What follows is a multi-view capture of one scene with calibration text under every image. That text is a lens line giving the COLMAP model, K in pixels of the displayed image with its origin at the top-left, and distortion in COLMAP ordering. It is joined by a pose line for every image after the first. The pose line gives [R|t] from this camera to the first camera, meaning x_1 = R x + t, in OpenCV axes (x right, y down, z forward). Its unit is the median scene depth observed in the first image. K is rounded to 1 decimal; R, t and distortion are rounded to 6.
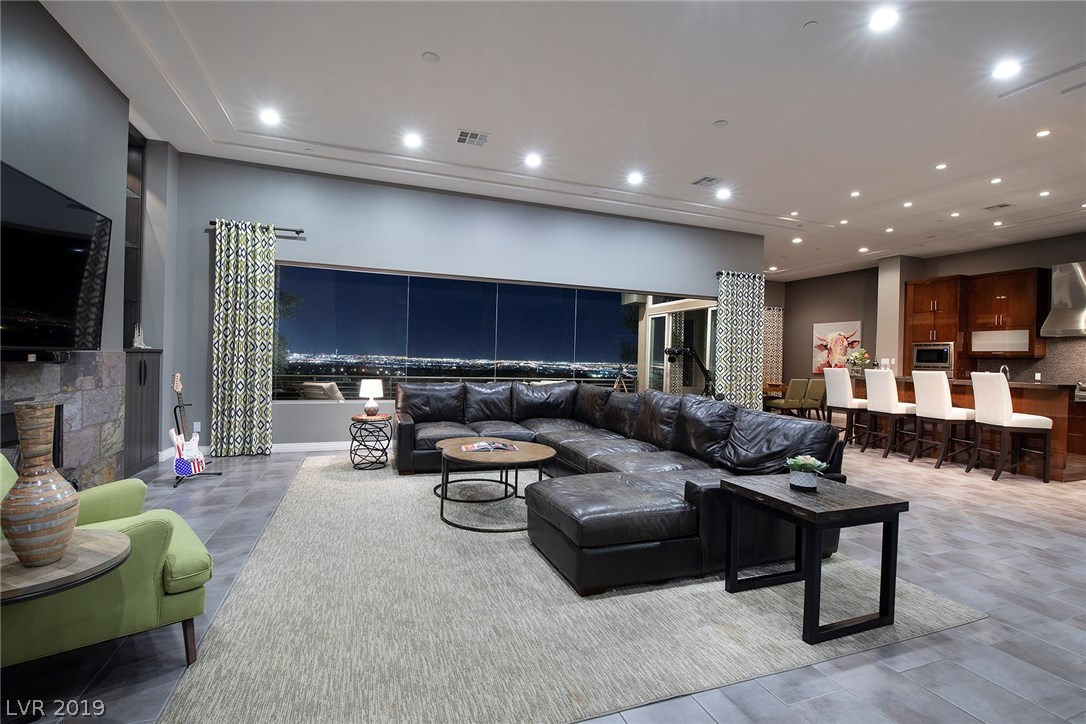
lens RADIAL K [[488.6, 0, 542.6], [0, 488.6, 347.4], [0, 0, 1]] dist [-0.002376, -0.009319]
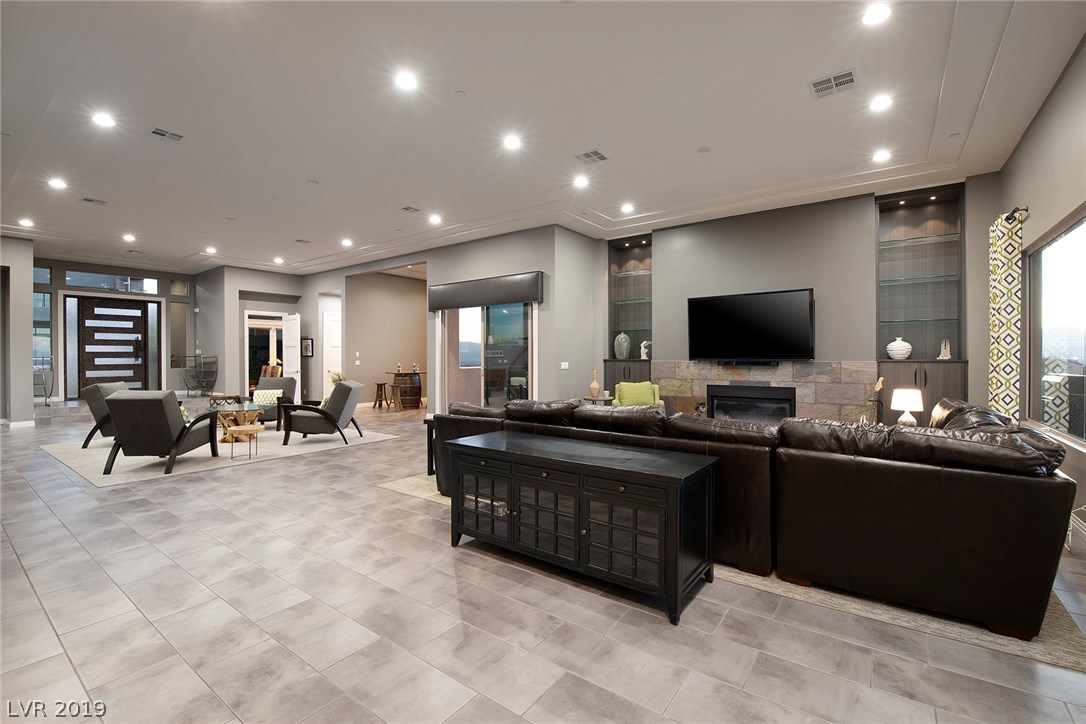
lens RADIAL K [[472.7, 0, 539.7], [0, 472.7, 360.4], [0, 0, 1]] dist [-0.013648, -0.000054]
pose [[-0.833929, -0.022997, -0.551393, 0.614484], [-0.010348, 0.999607, -0.026039, 0.040680], [0.551775, -0.016009, -0.833839, 1.265451]]
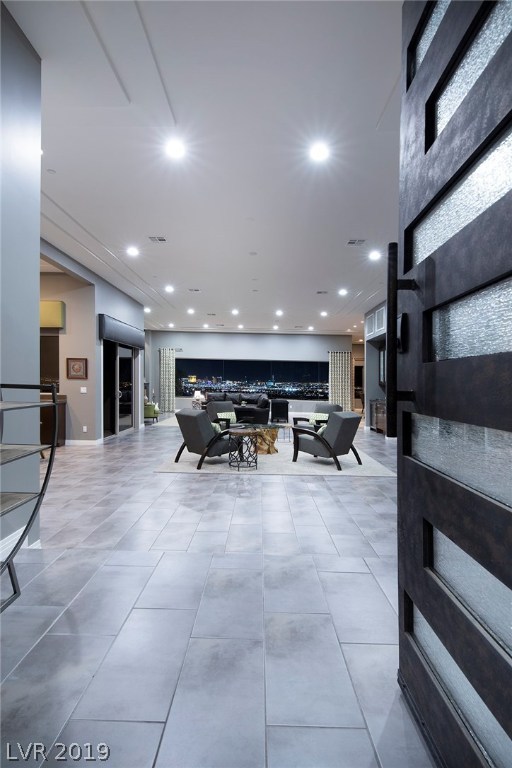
lens RADIAL K [[379.2, 0, 256.0], [0, 379.2, 384.0], [0, 0, 1]] dist [-0.000335, -0.000004]
pose [[0.932919, -0.002151, -0.360080, 1.035070], [0.008665, 0.999827, 0.016477, -0.028544], [0.359983, -0.018492, 0.932776, -1.425474]]
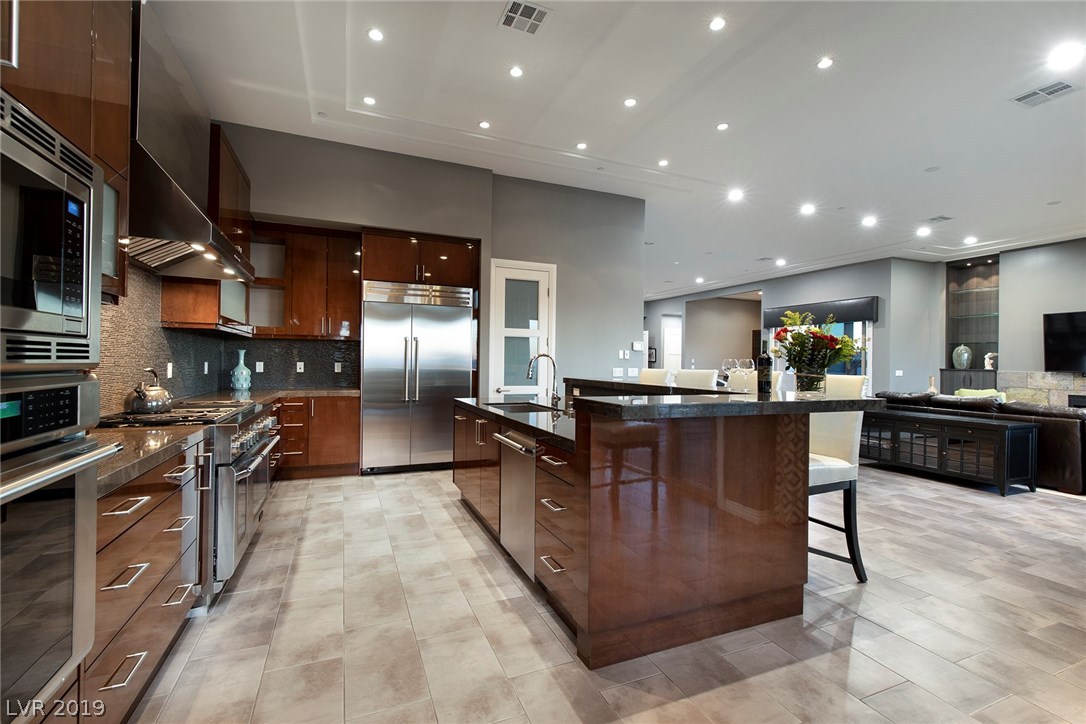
lens RADIAL K [[477.6, 0, 539.2], [0, 477.6, 358.5], [0, 0, 1]] dist [0.001549, -0.000027]
pose [[-0.998158, -0.043222, -0.042583, 1.139499], [-0.042072, 0.998735, -0.027535, 0.067588], [0.043720, -0.025693, -0.998713, 1.787620]]
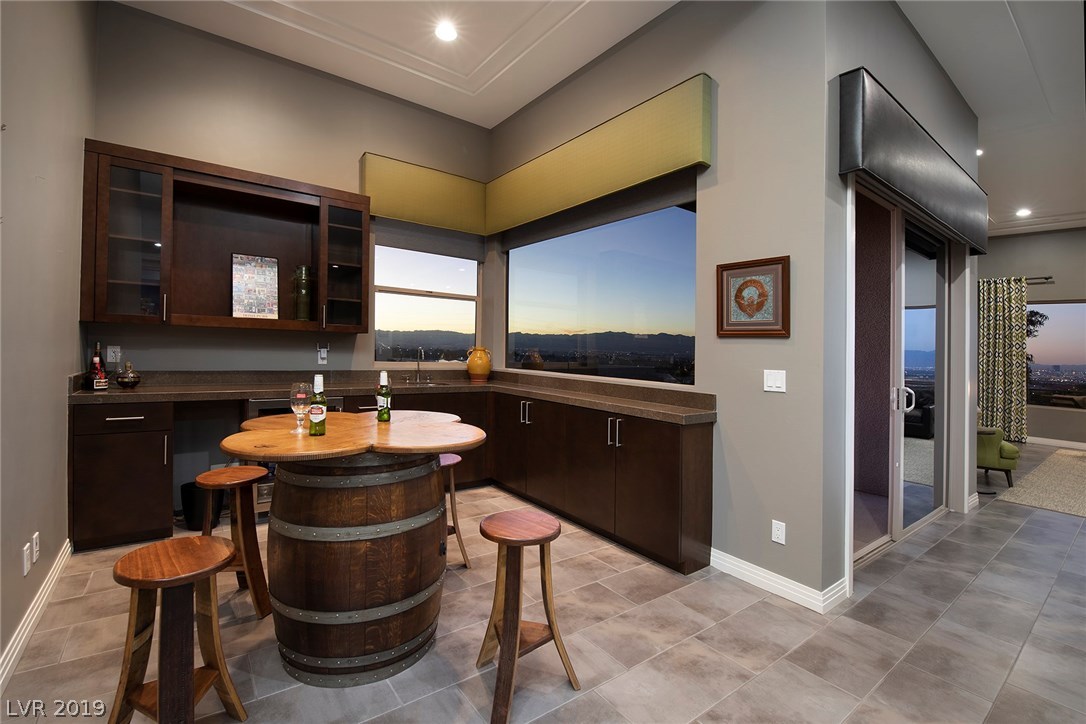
lens RADIAL K [[488.6, 0, 542.6], [0, 488.6, 347.4], [0, 0, 1]] dist [-0.002376, -0.009319]
pose [[0.297140, -0.023172, -0.954553, 0.357658], [-0.005718, 0.999644, -0.026047, -0.007022], [0.954817, 0.013198, 0.296902, -0.740547]]
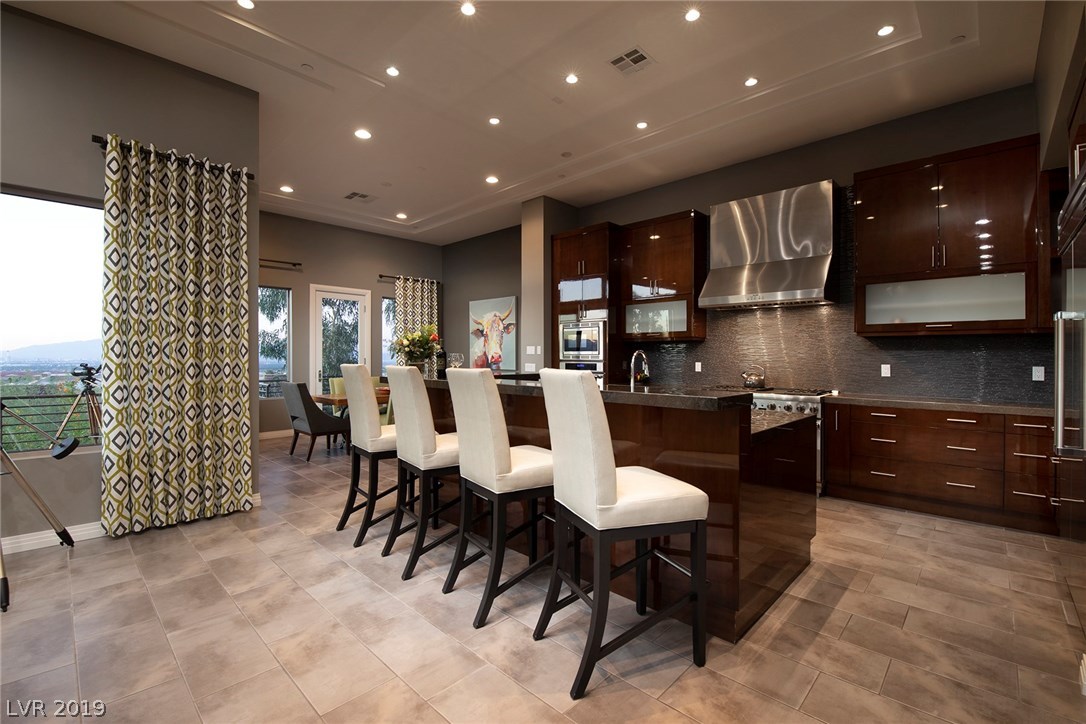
lens RADIAL K [[463.1, 0, 551.2], [0, 463.1, 357.0], [0, 0, 1]] dist [-0.021359, -0.000101]
pose [[0.890095, -0.025386, 0.455067, 0.748703], [0.013025, 0.999457, 0.030278, 0.032752], [-0.455589, -0.021023, 0.889942, 0.698650]]
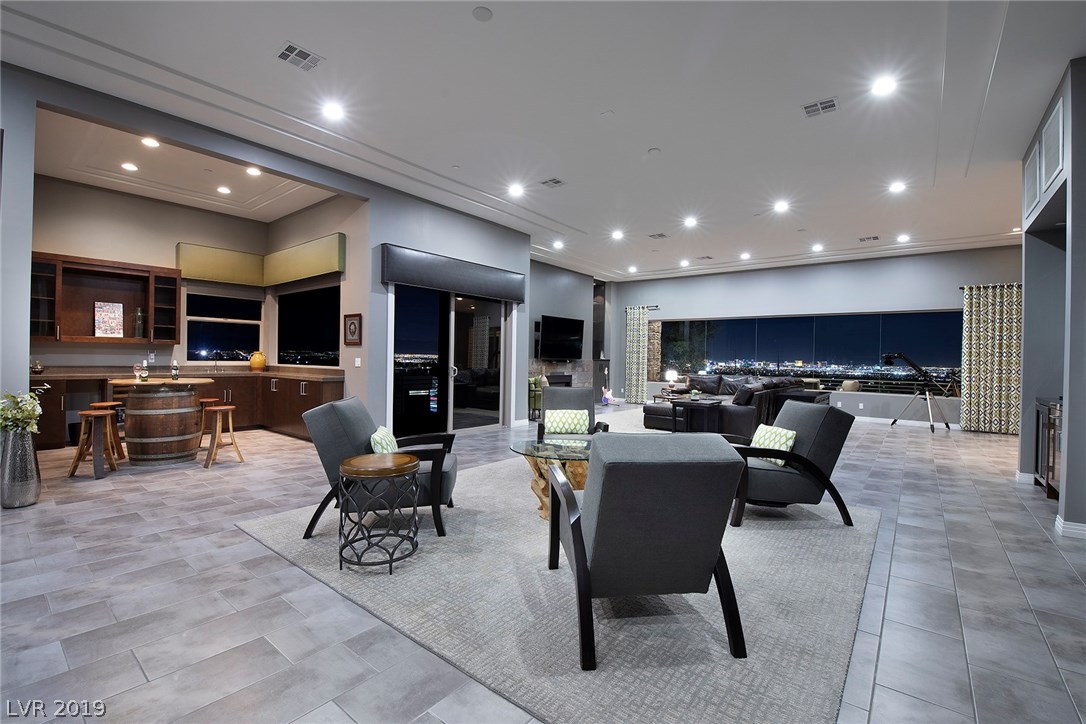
lens RADIAL K [[472.7, 0, 539.7], [0, 472.7, 360.4], [0, 0, 1]] dist [-0.013648, -0.000054]
pose [[0.516054, -0.010749, -0.856489, 1.131839], [0.012700, 0.999907, -0.004897, 0.015464], [0.856462, -0.008351, 0.516142, -0.604228]]
